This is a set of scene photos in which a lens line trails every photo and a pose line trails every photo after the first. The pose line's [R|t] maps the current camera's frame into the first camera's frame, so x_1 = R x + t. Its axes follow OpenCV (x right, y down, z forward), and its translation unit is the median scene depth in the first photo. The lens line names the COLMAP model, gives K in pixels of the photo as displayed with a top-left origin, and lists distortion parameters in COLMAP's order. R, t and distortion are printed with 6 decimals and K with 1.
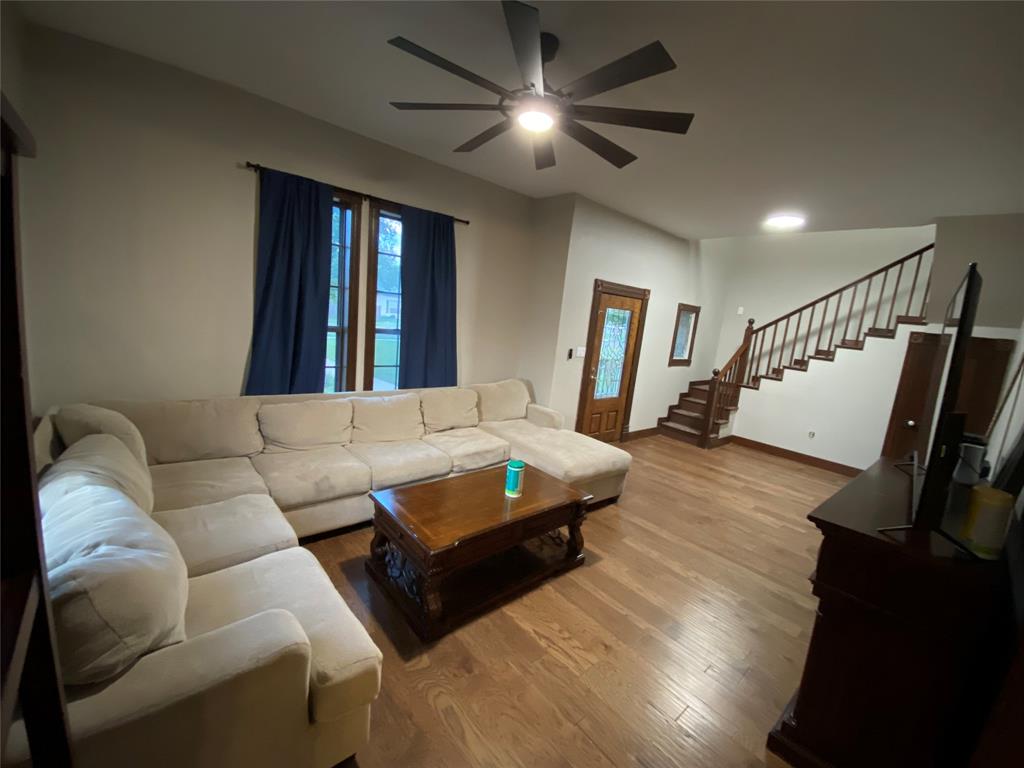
lens RADIAL K [[406.8, 0, 515.6], [0, 406.8, 382.6], [0, 0, 1]] dist [0.000454, -0.000116]
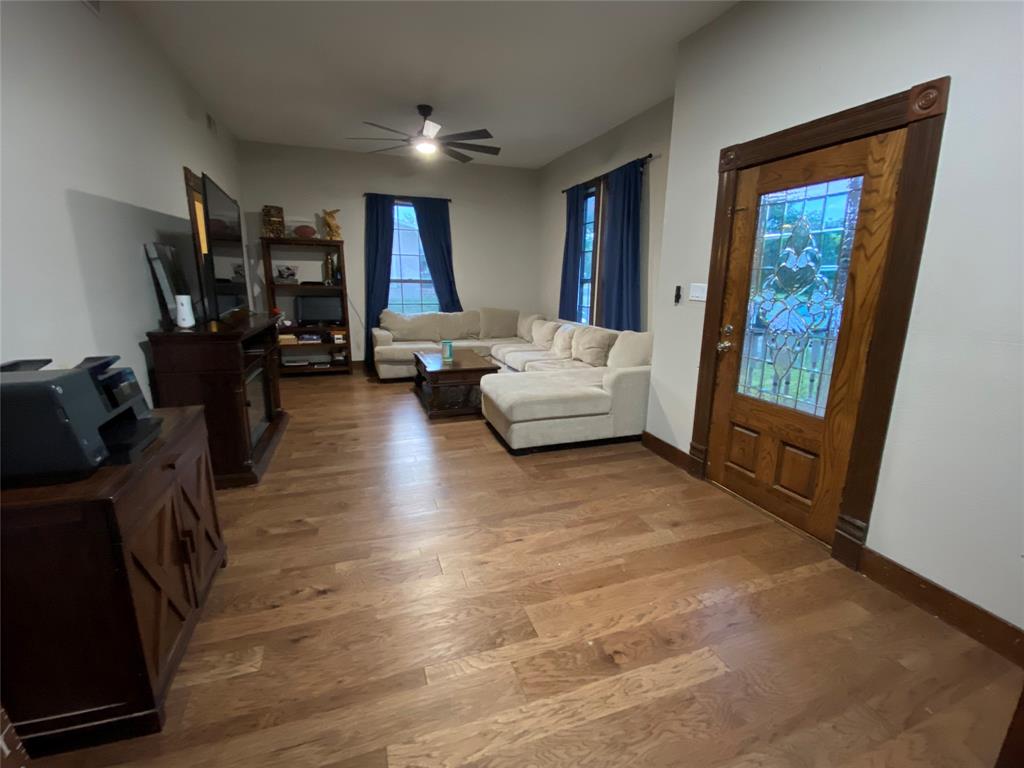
lens RADIAL K [[450.2, 0, 512.0], [0, 450.2, 384.0], [0, 0, 1]] dist [-0.000446, -0.000112]
pose [[-0.353919, 0.104736, -0.929393, 0.822770], [-0.215983, 0.957698, 0.190173, -0.014136], [0.909996, 0.268039, -0.316327, 0.951166]]
